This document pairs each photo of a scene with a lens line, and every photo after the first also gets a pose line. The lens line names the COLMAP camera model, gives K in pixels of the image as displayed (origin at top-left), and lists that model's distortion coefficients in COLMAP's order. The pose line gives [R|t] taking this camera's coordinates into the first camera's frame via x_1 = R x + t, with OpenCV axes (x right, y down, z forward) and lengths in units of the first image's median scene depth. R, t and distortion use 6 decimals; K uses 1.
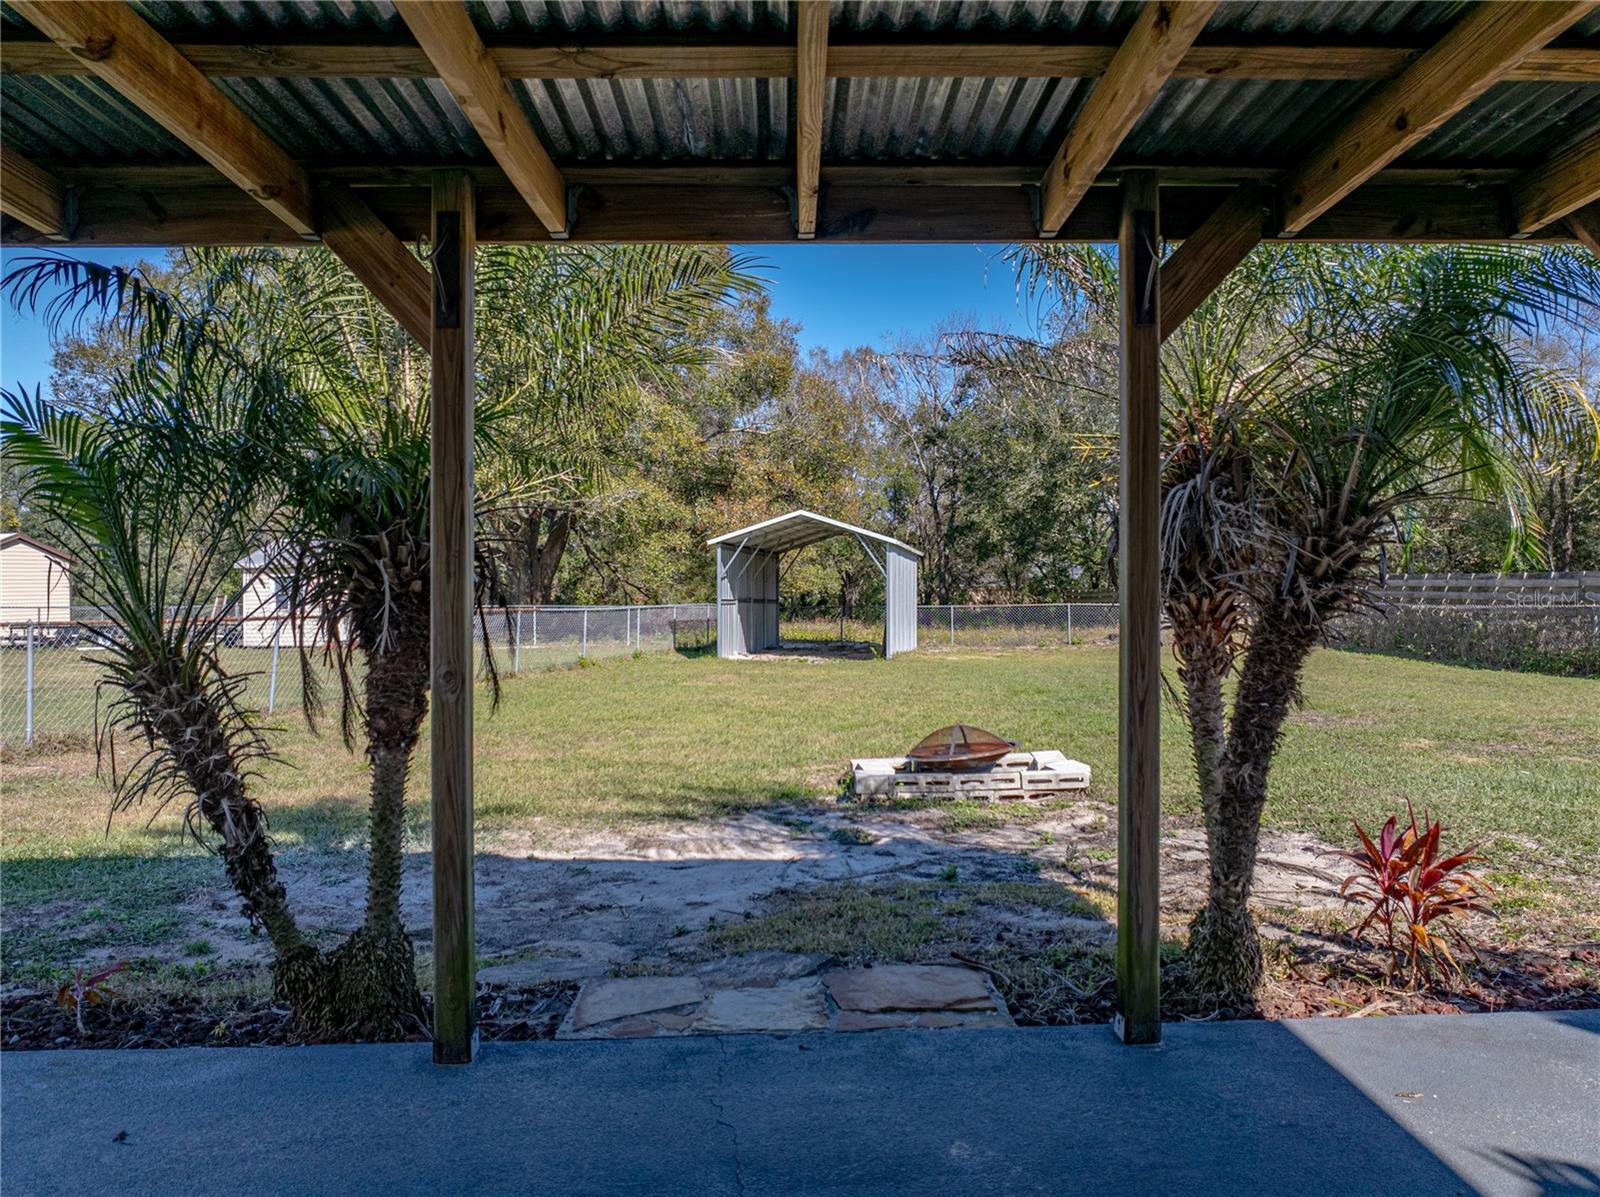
lens RADIAL K [[1173.1, 0, 836.2], [0, 1173.1, 584.7], [0, 0, 1]] dist [-0.019314, 0.003866]
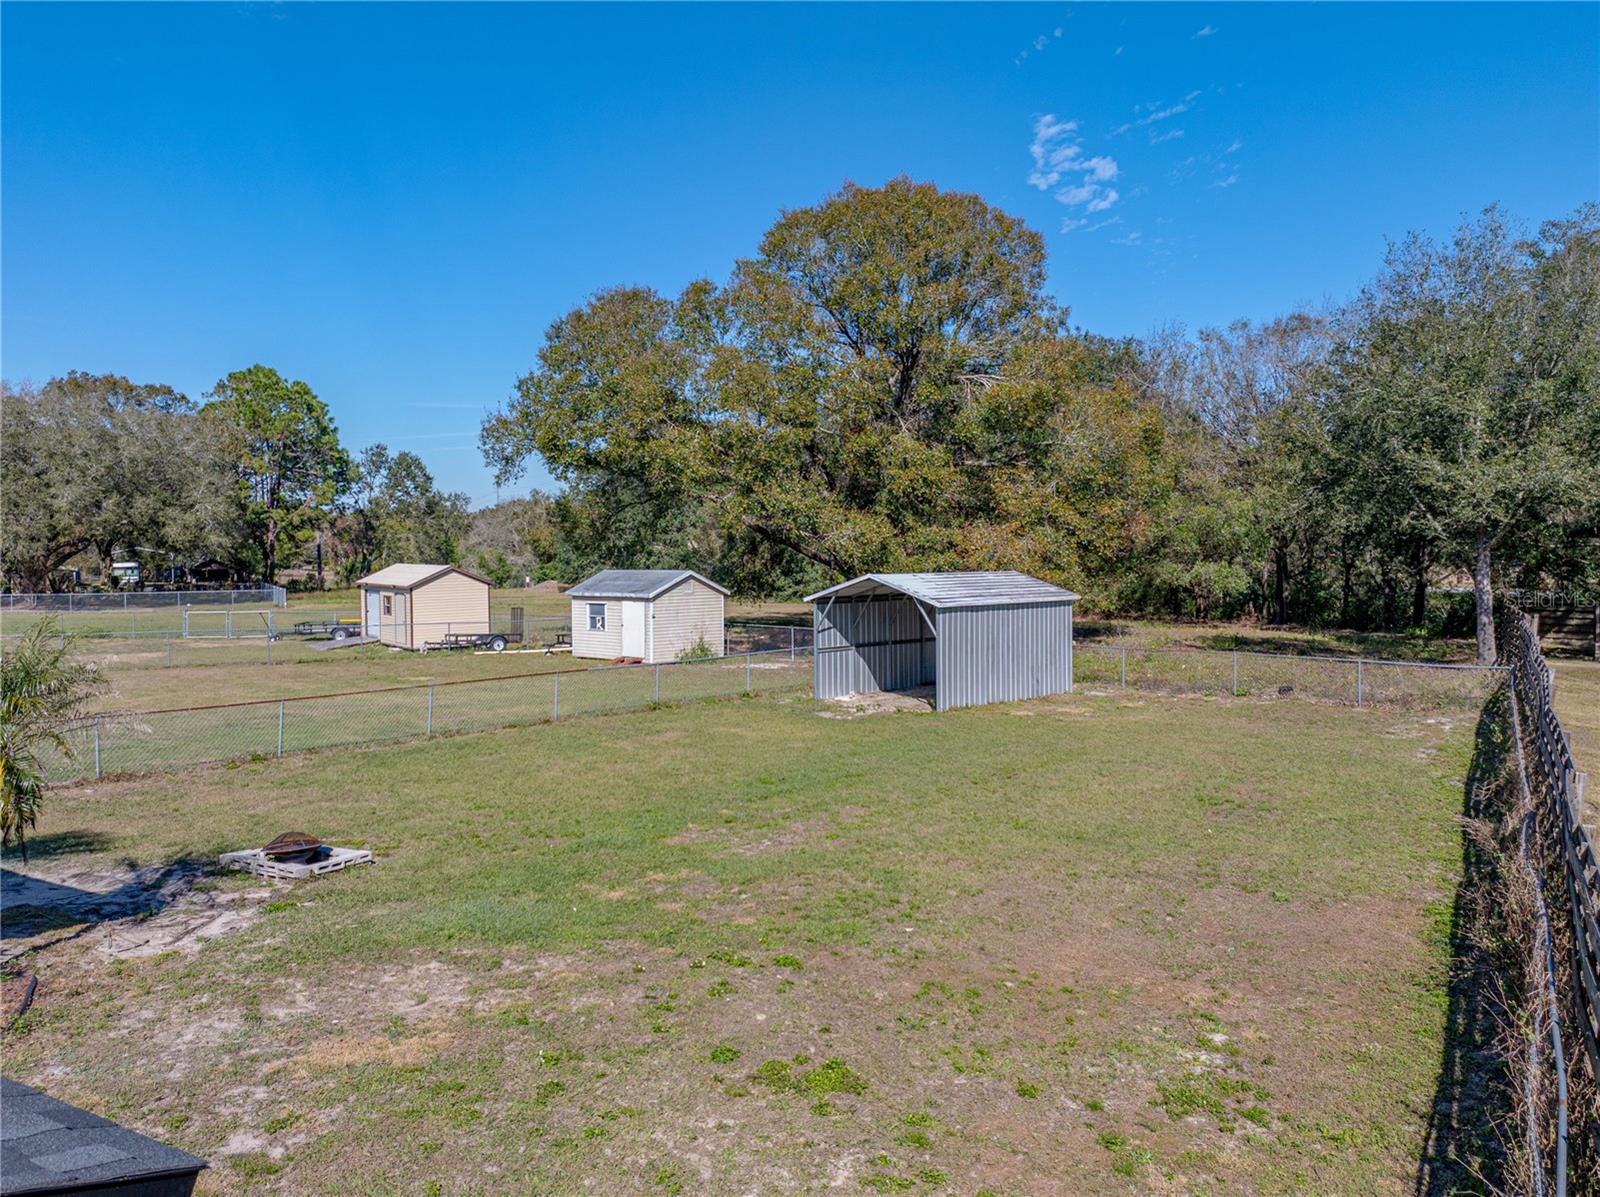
lens RADIAL K [[1271.5, 0, 800.0], [0, 1271.5, 598.5], [0, 0, 1]] dist [-0.019779, -0.009795]
pose [[0.847579, 0.024919, -0.530085, 0.535216], [0.003942, 0.998574, 0.053245, -0.100964], [0.530655, -0.047219, 0.846271, -0.061967]]
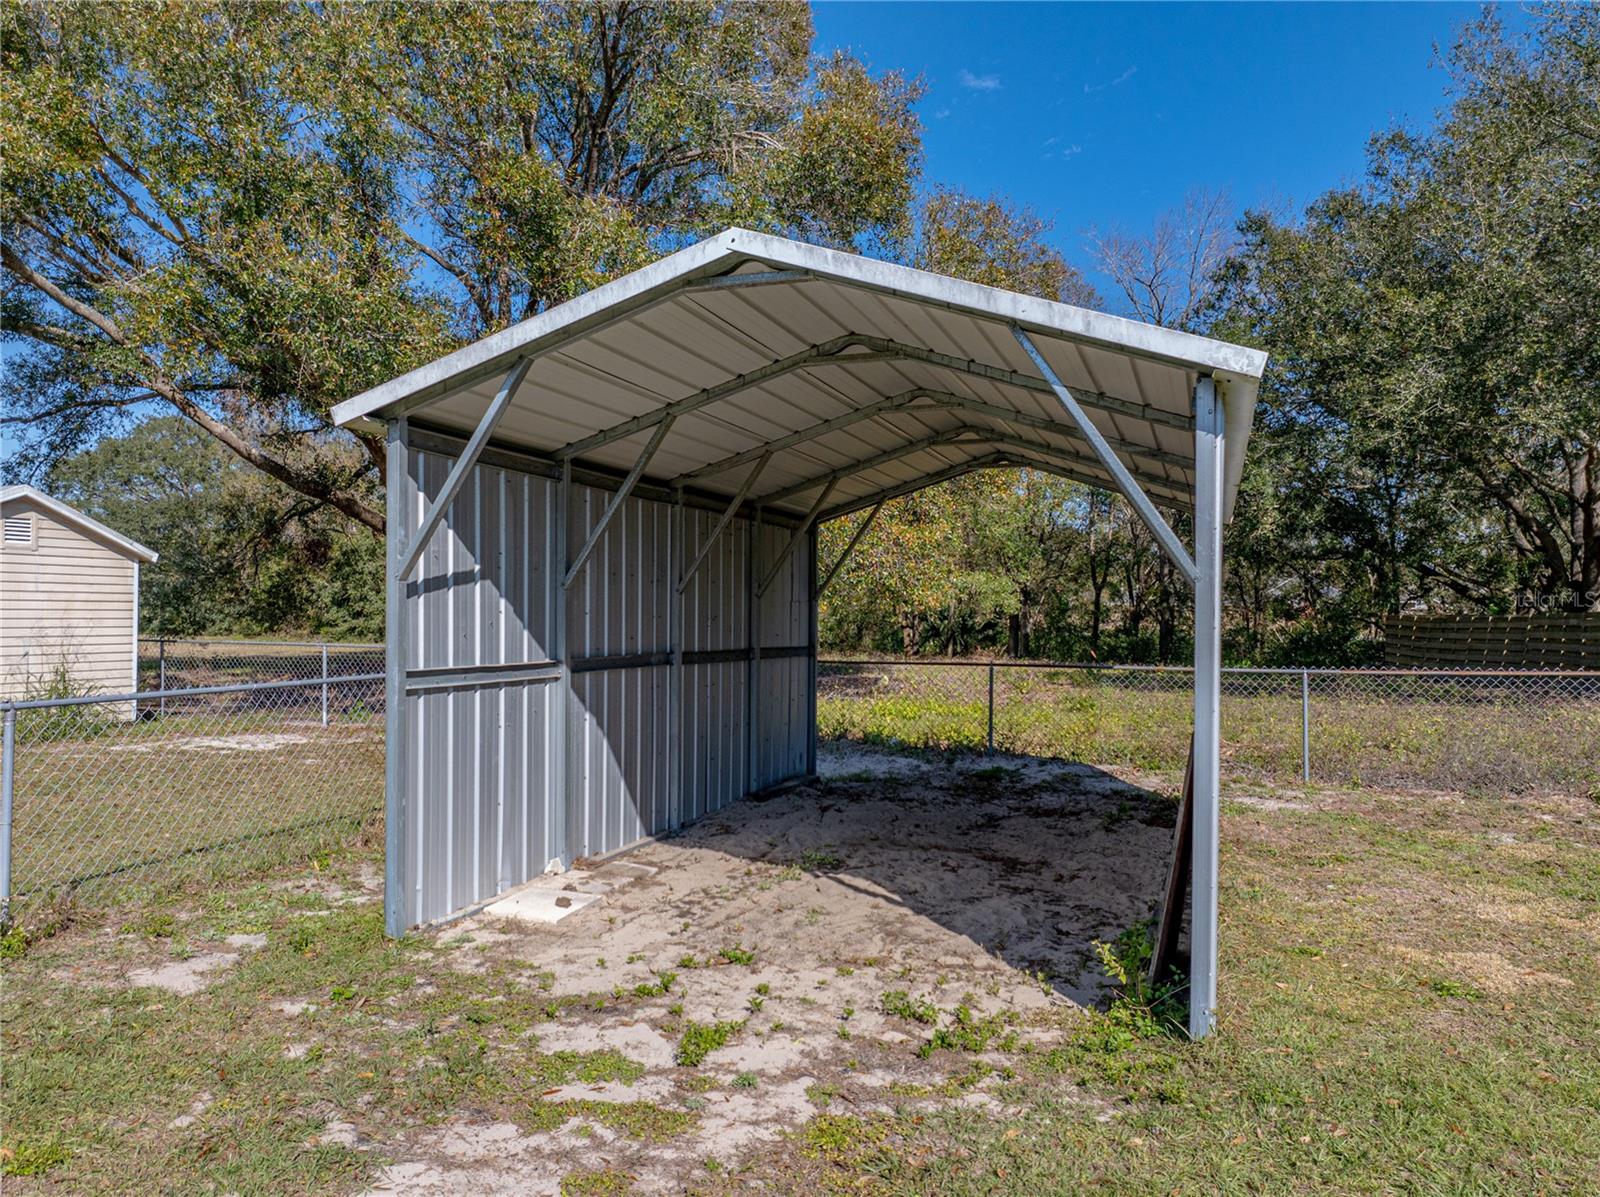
lens RADIAL K [[1133.7, 0, 800.0], [0, 1133.7, 598.5], [0, 0, 1]] dist [-0.048736, 0.047049]
pose [[0.981834, 0.009314, -0.189515, 0.015835], [-0.009545, 0.999954, -0.000304, -0.002265], [0.189503, 0.002108, 0.981878, 0.785409]]
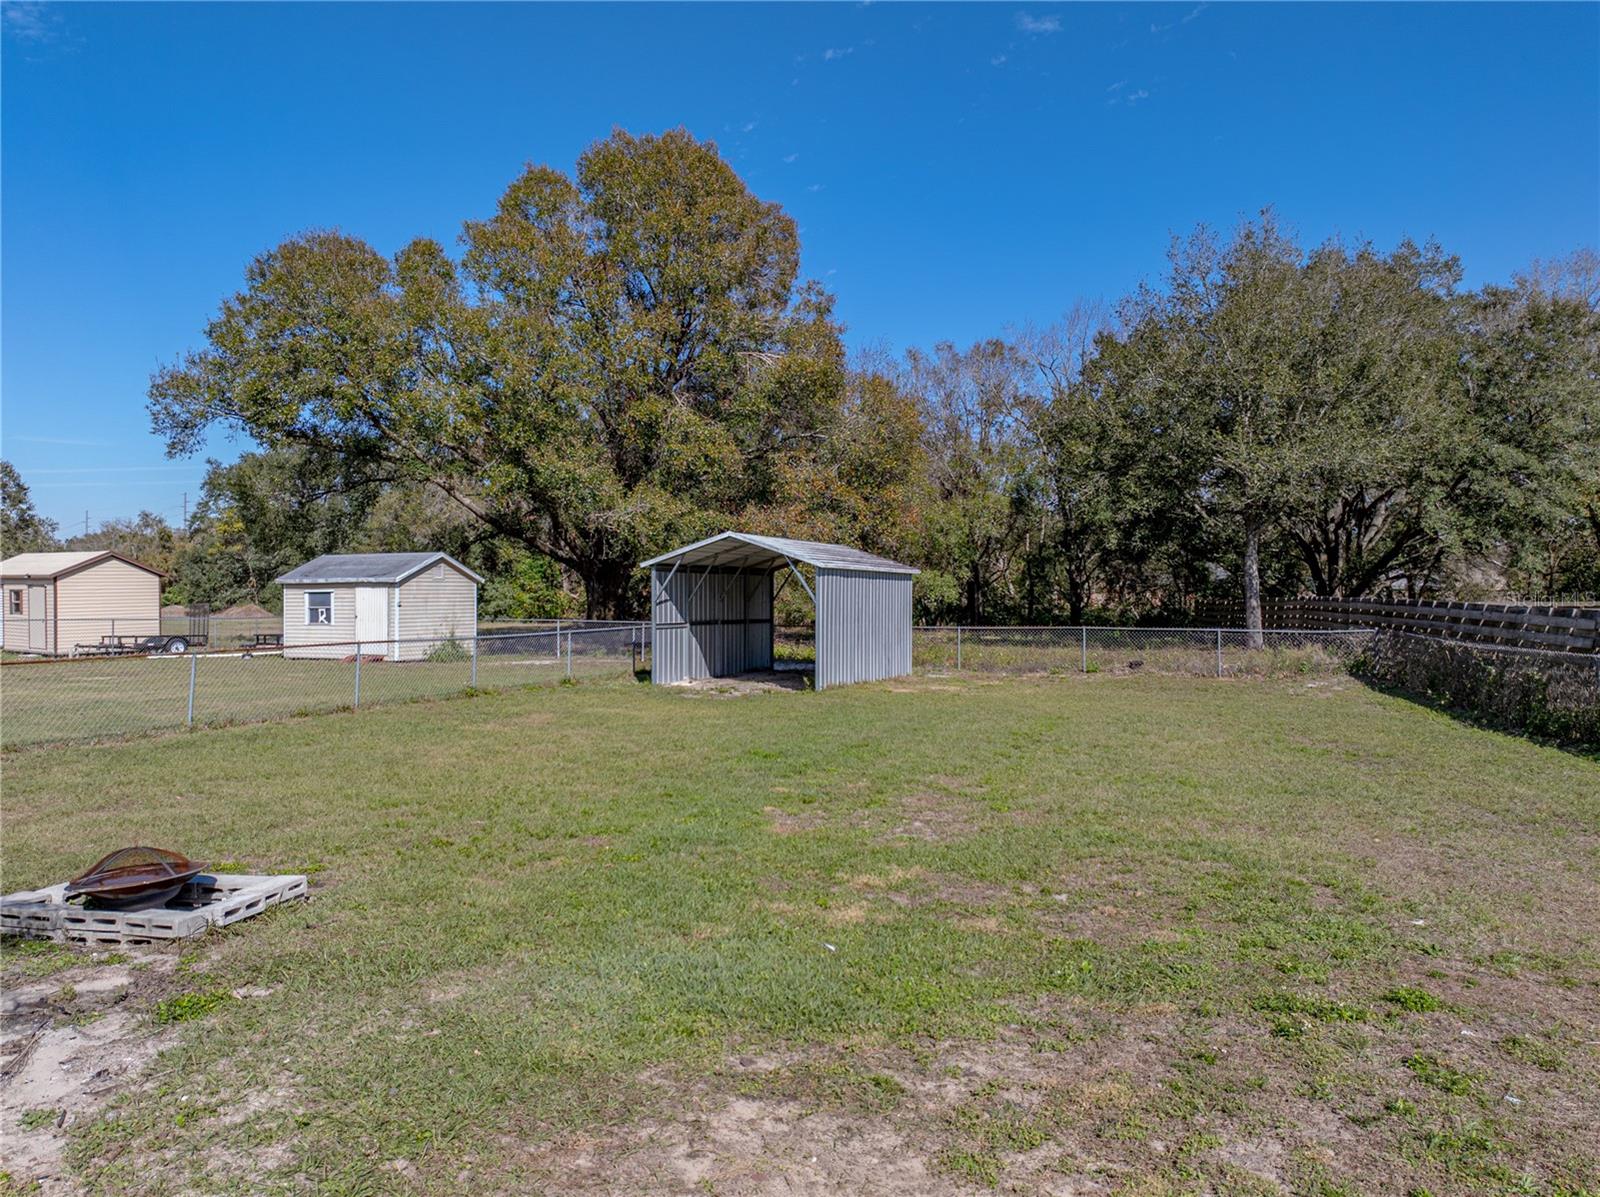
lens RADIAL K [[1188.1, 0, 800.0], [0, 1188.1, 598.5], [0, 0, 1]] dist [-0.009155, 0.003290]
pose [[0.971205, 0.006723, -0.238150, 0.244313], [-0.002475, 0.999832, 0.018134, -0.025832], [0.238232, -0.017023, 0.971059, 0.077856]]
